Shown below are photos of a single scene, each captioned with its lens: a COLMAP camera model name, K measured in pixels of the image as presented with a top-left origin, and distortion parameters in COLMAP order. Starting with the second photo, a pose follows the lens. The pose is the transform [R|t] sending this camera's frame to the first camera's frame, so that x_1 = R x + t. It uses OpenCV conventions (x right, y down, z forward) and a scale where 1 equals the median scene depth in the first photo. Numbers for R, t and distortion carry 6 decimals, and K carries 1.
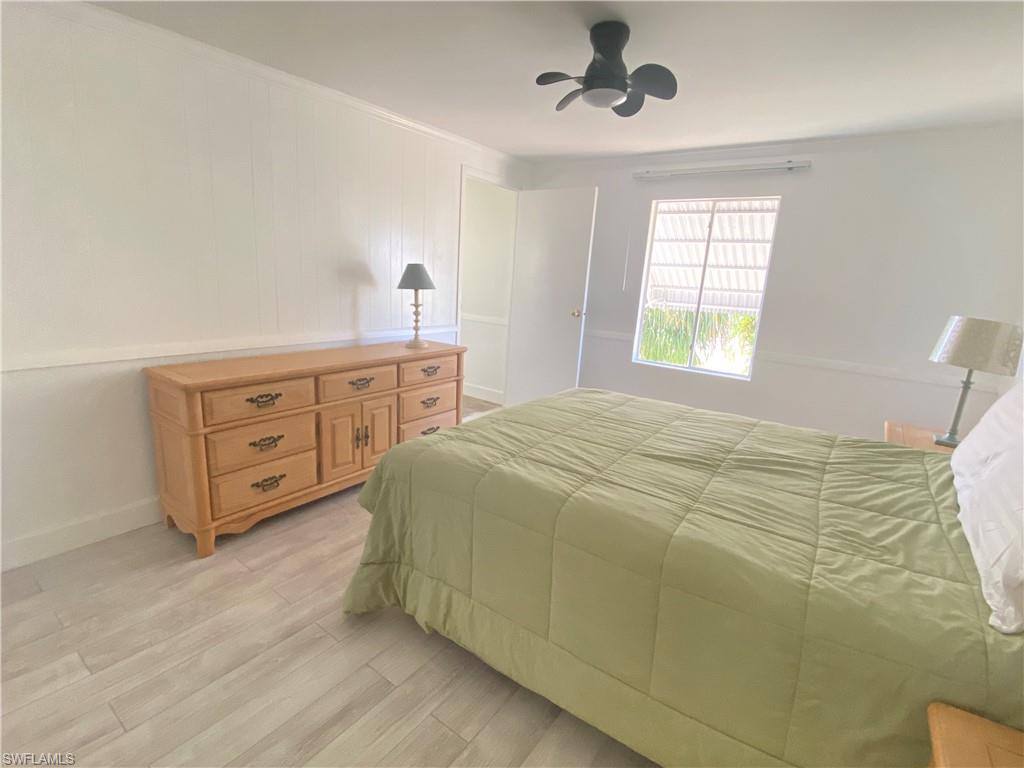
lens RADIAL K [[489.5, 0, 509.0], [0, 489.5, 384.8], [0, 0, 1]] dist [0.014996, -0.014659]
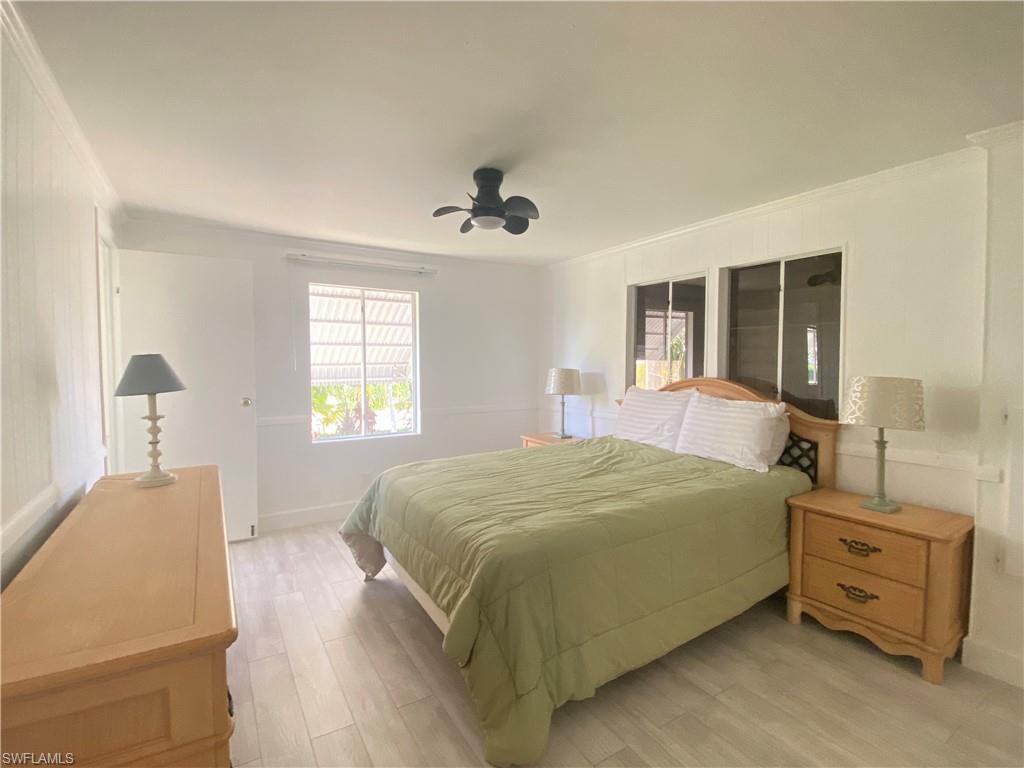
lens RADIAL K [[489.5, 0, 509.0], [0, 489.5, 384.8], [0, 0, 1]] dist [0.014996, -0.014659]
pose [[0.362639, -0.104667, 0.926033, -0.610842], [0.230621, 0.972845, 0.019646, -0.110904], [-0.902943, 0.206439, 0.376930, 0.335962]]
